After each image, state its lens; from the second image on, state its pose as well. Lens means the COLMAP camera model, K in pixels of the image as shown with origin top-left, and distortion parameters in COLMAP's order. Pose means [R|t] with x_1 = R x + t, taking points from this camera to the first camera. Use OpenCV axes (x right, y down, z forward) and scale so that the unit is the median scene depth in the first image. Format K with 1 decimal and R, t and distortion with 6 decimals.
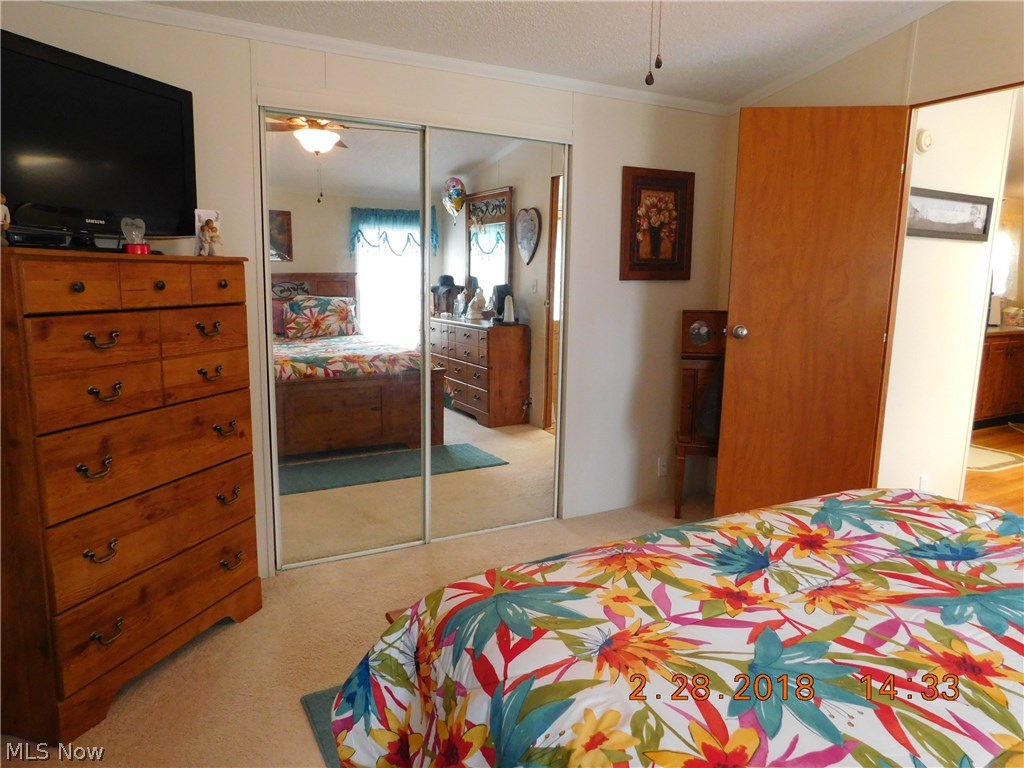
lens RADIAL K [[685.0, 0, 511.7], [0, 685.0, 384.9], [0, 0, 1]] dist [-0.011865, -0.002349]
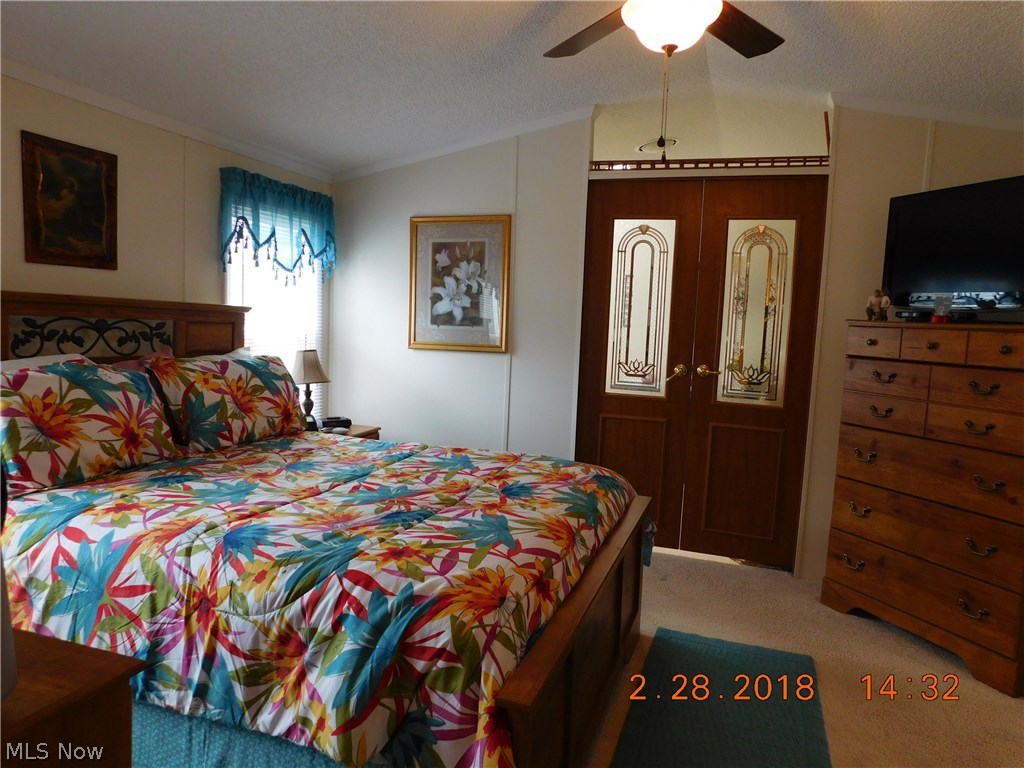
lens RADIAL K [[685.0, 0, 512.1], [0, 685.0, 384.5], [0, 0, 1]] dist [-0.011865, -0.002349]
pose [[-0.748792, 0.017031, -0.662587, 1.103505], [-0.161088, 0.965020, 0.206851, -0.244649], [0.642932, 0.261623, -0.719855, 1.641959]]
